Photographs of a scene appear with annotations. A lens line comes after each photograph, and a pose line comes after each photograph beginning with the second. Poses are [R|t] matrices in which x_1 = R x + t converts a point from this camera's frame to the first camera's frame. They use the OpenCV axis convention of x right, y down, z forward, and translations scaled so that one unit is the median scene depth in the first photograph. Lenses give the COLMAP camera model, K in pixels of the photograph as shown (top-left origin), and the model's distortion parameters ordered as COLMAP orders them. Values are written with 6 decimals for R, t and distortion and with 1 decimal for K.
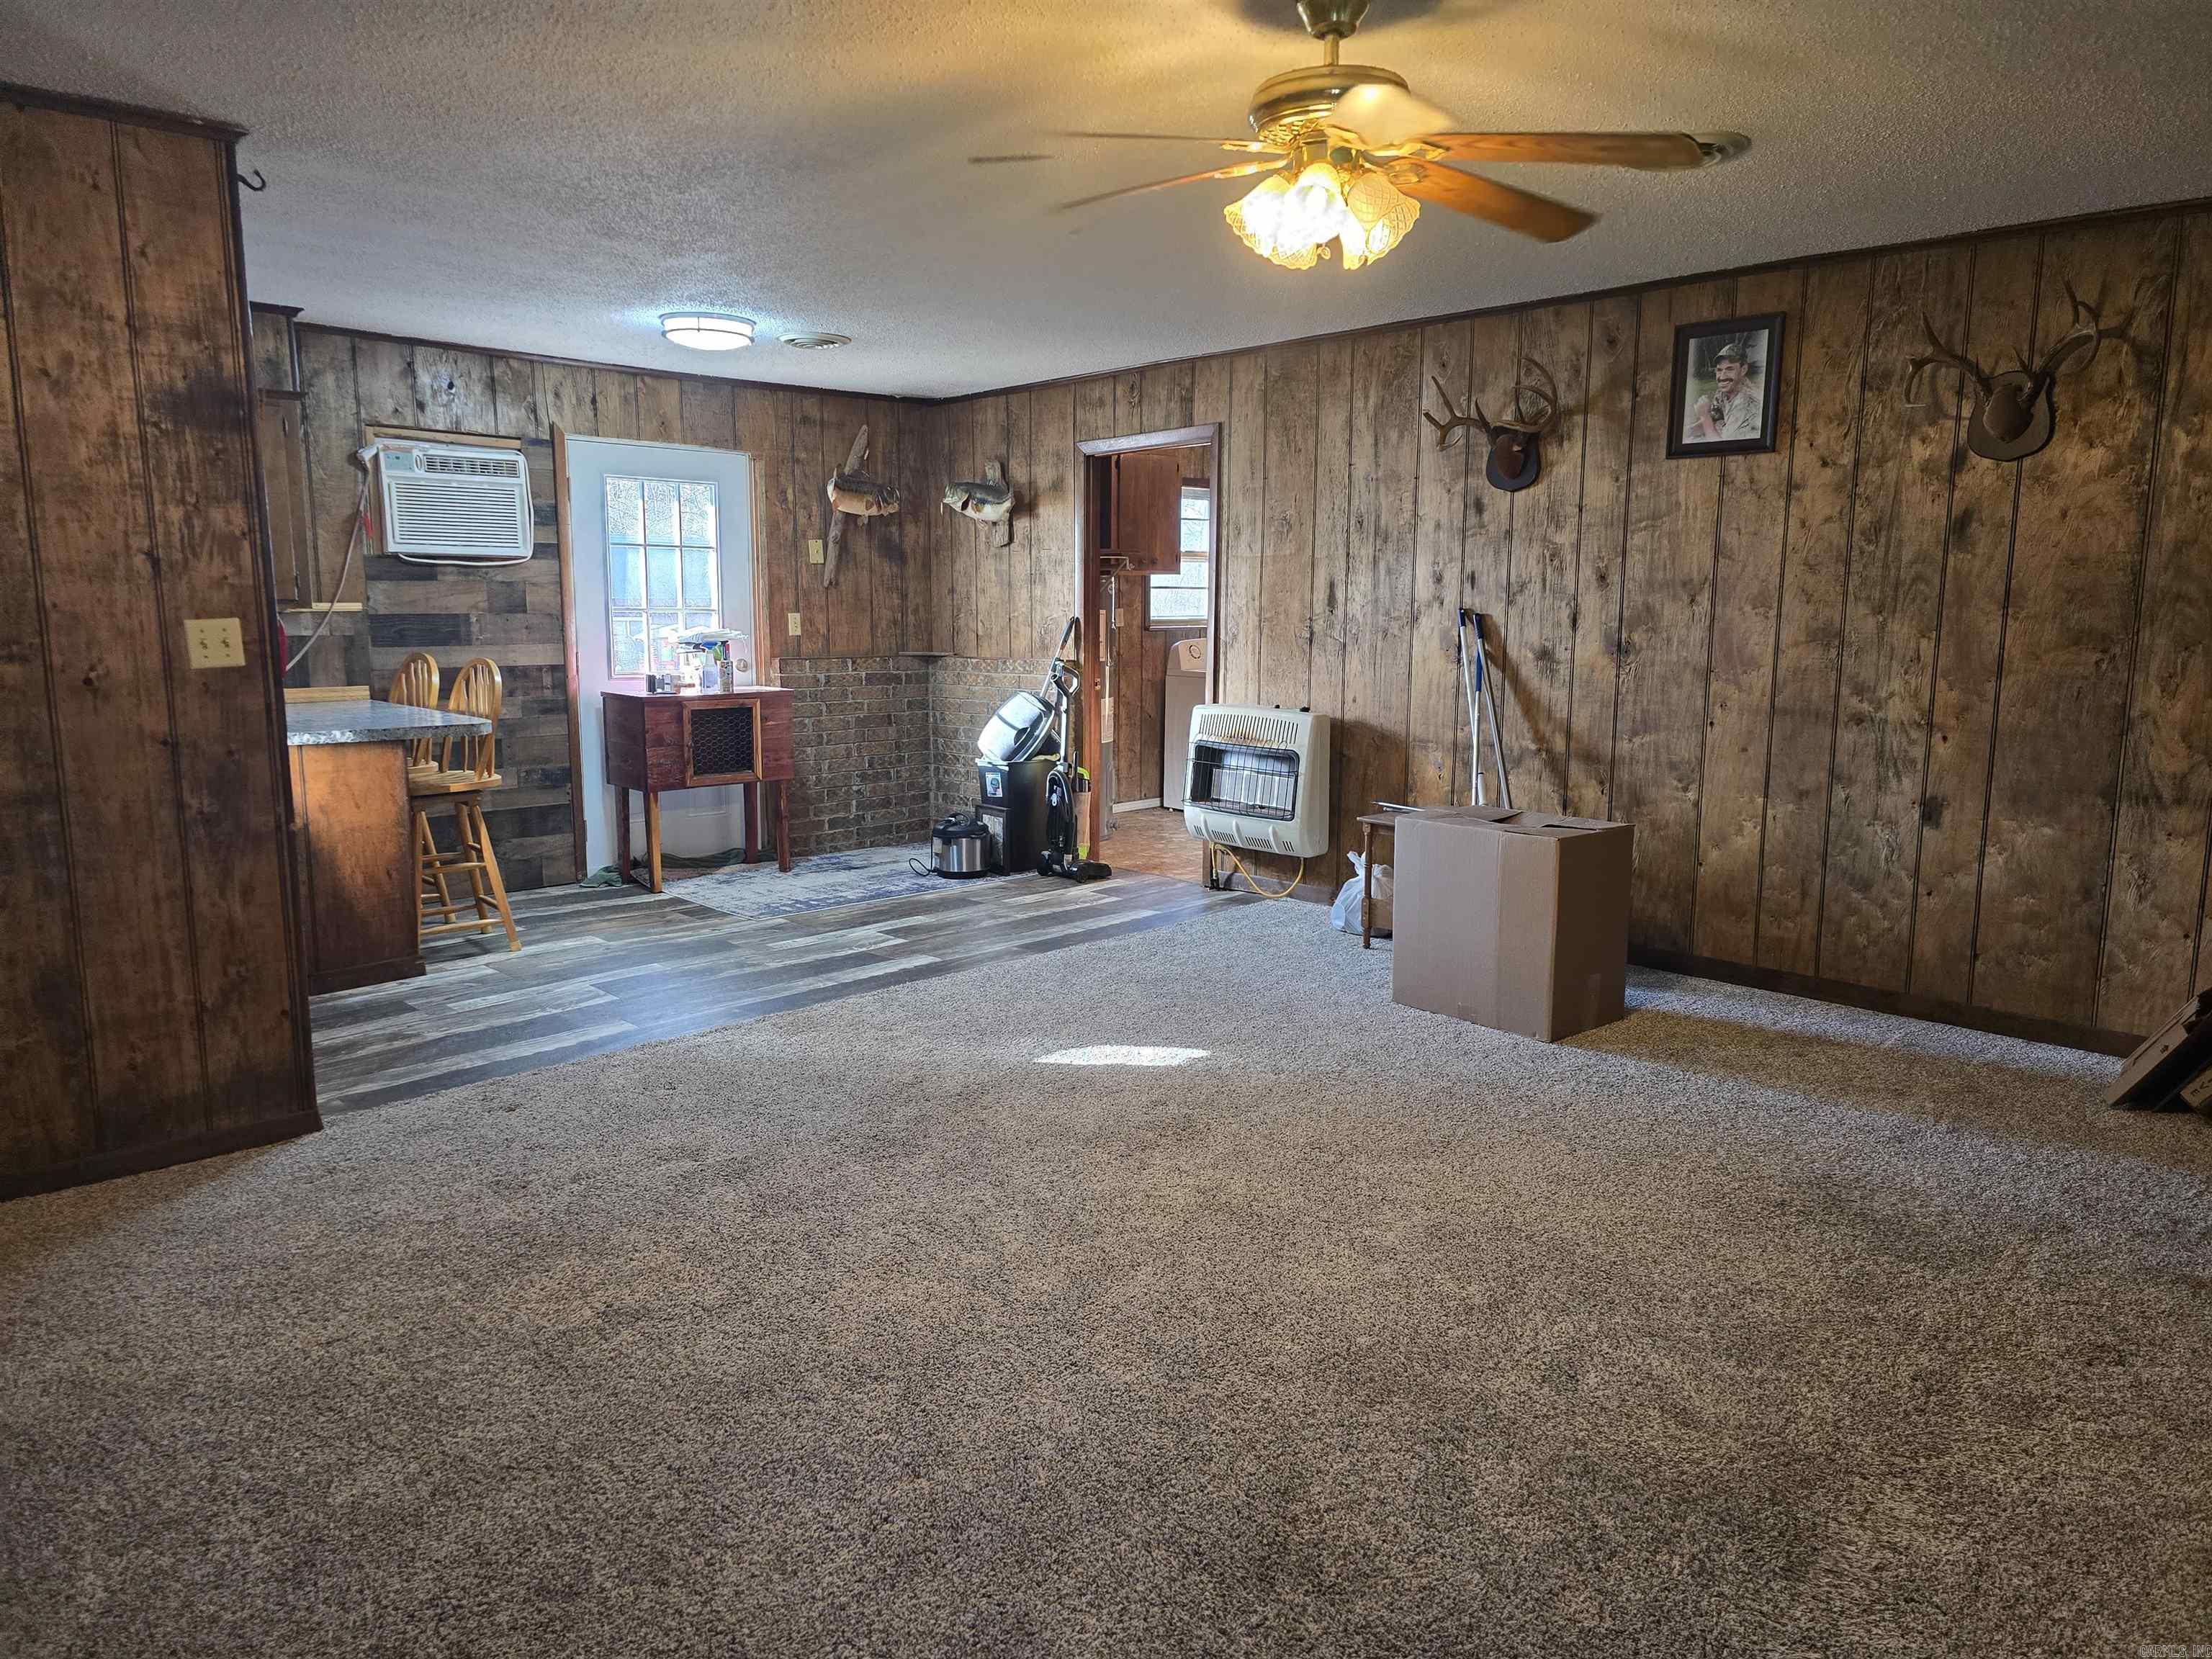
lens RADIAL K [[1490.4, 0, 1087.7], [0, 1490.4, 840.9], [0, 0, 1]] dist [0.068691, -0.062802]
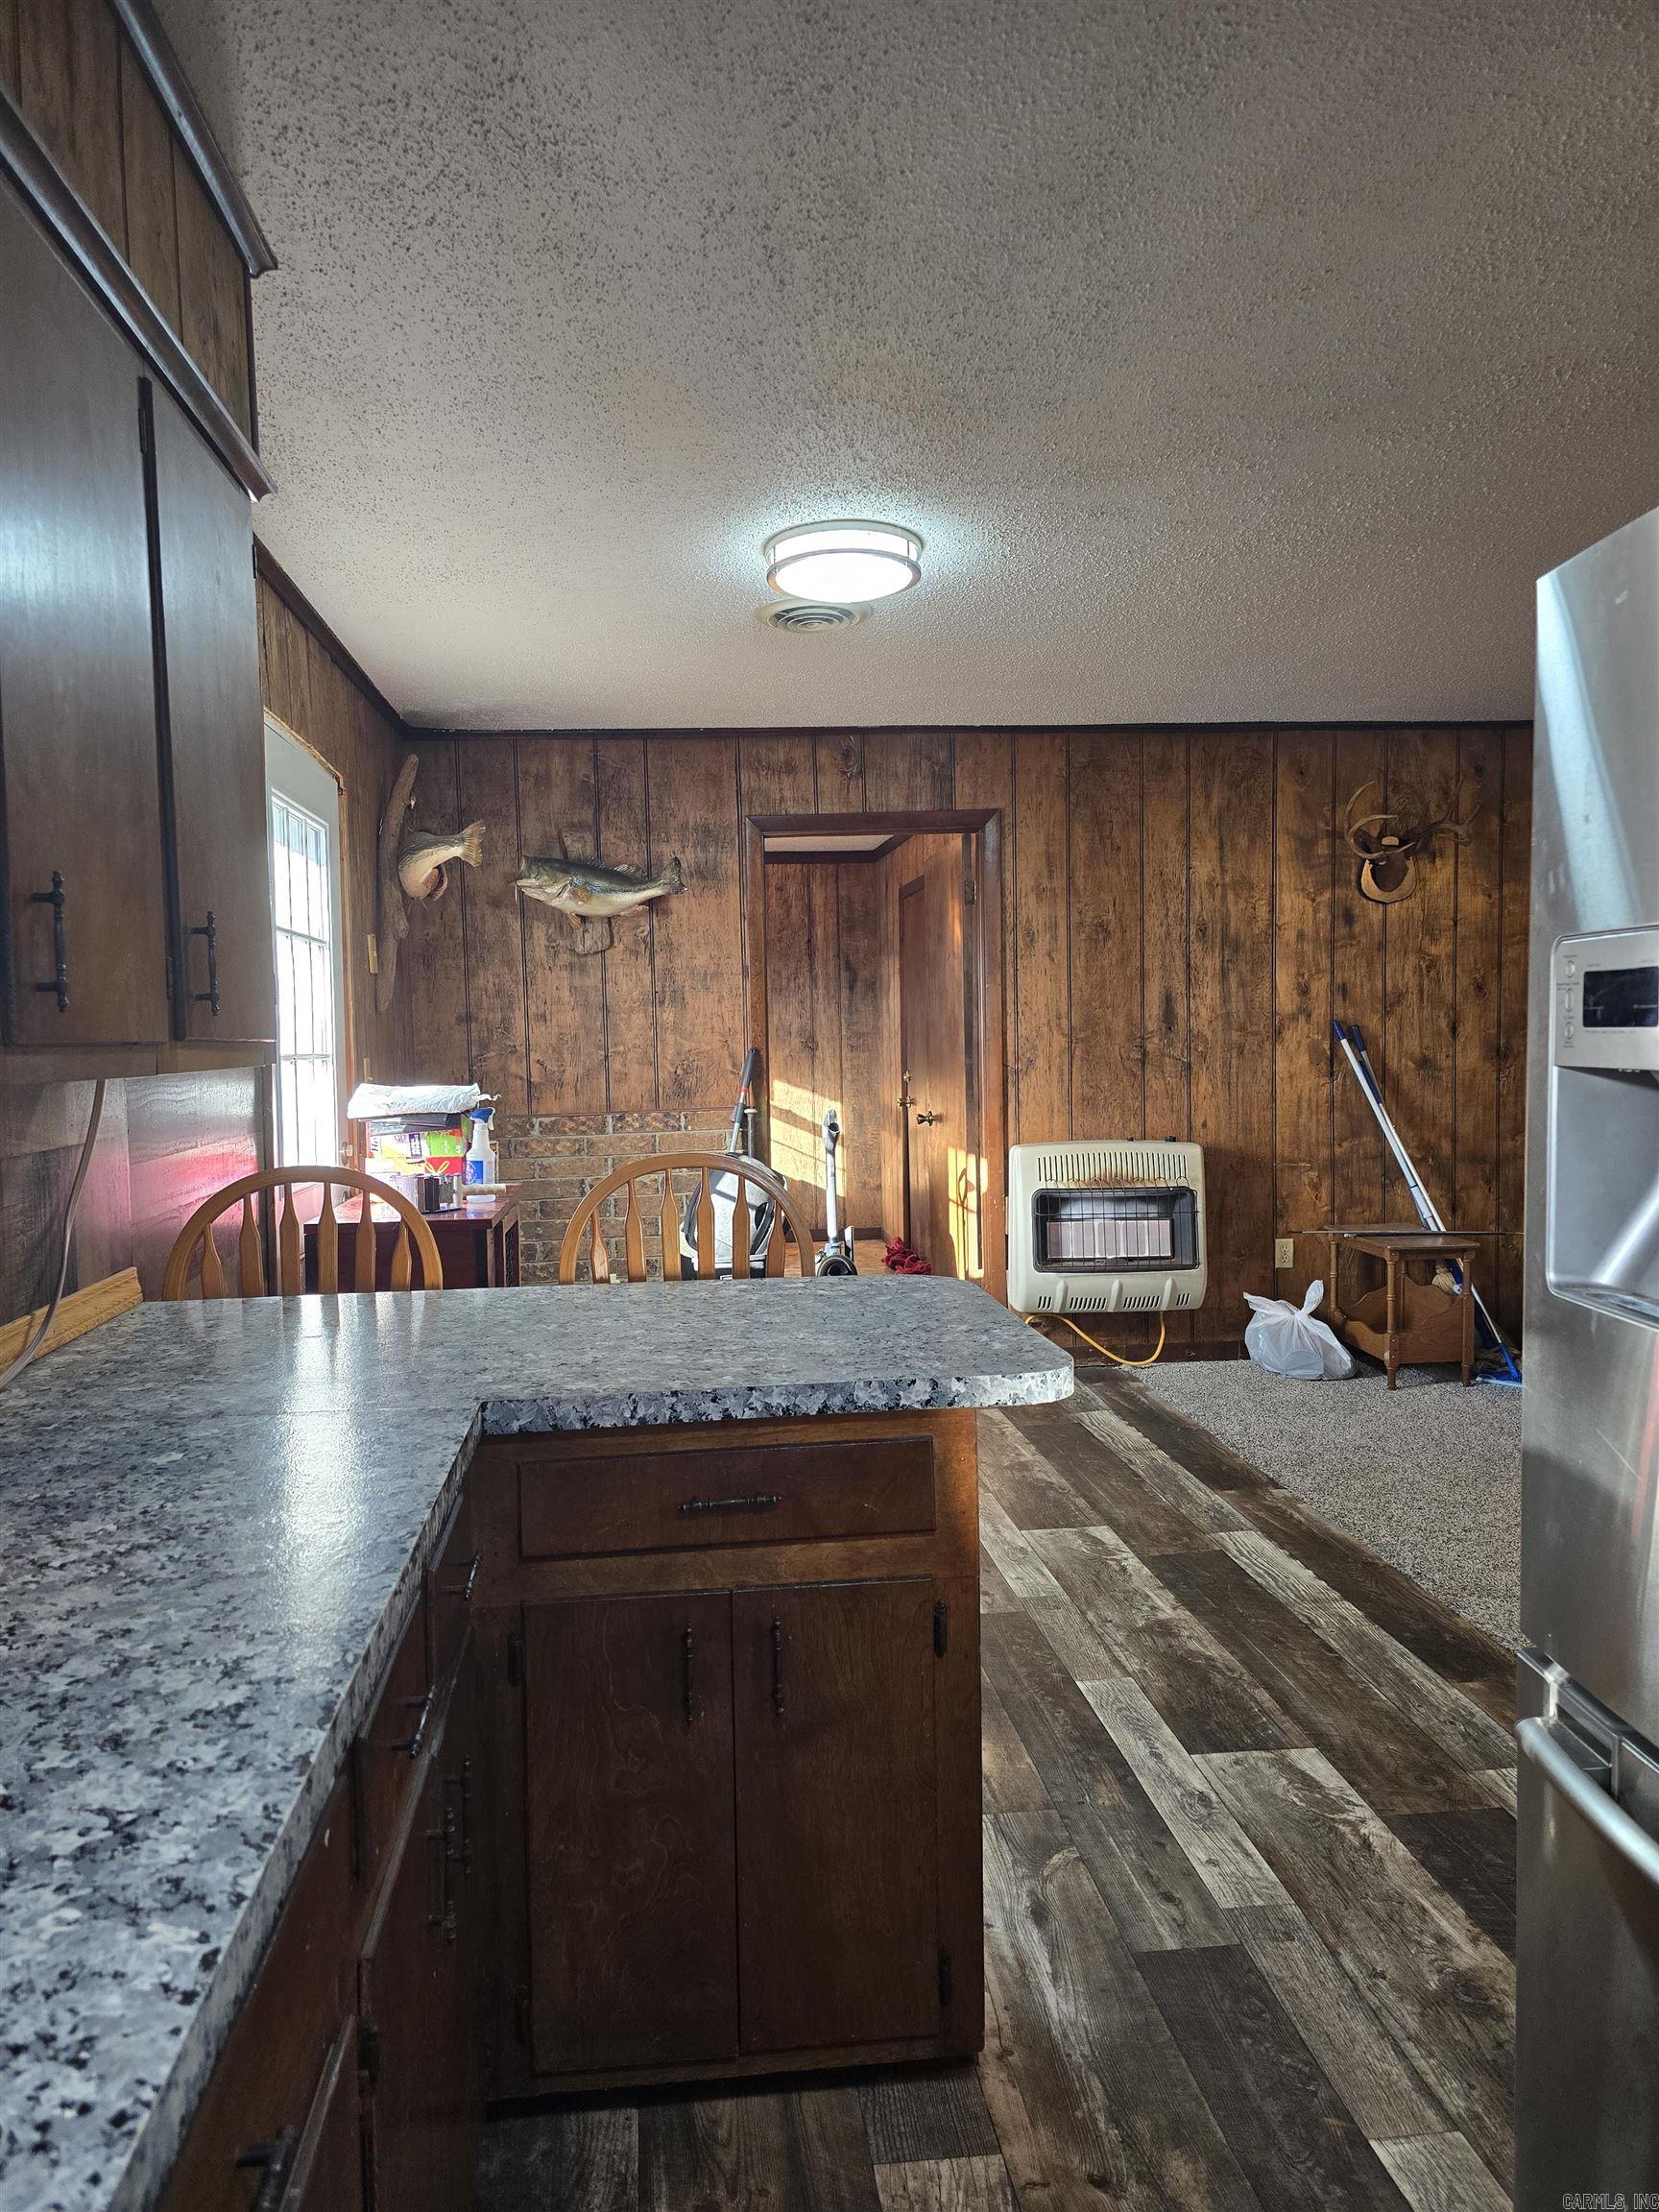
lens RADIAL K [[1490.4, 0, 807.7], [0, 1490.4, 1117.1], [0, 0, 1]] dist [0.068691, -0.062802]
pose [[0.612999, -0.062232, 0.787629, -0.696081], [0.149697, 0.987984, -0.038444, -0.102885], [-0.775773, 0.141472, 0.614949, 0.649647]]
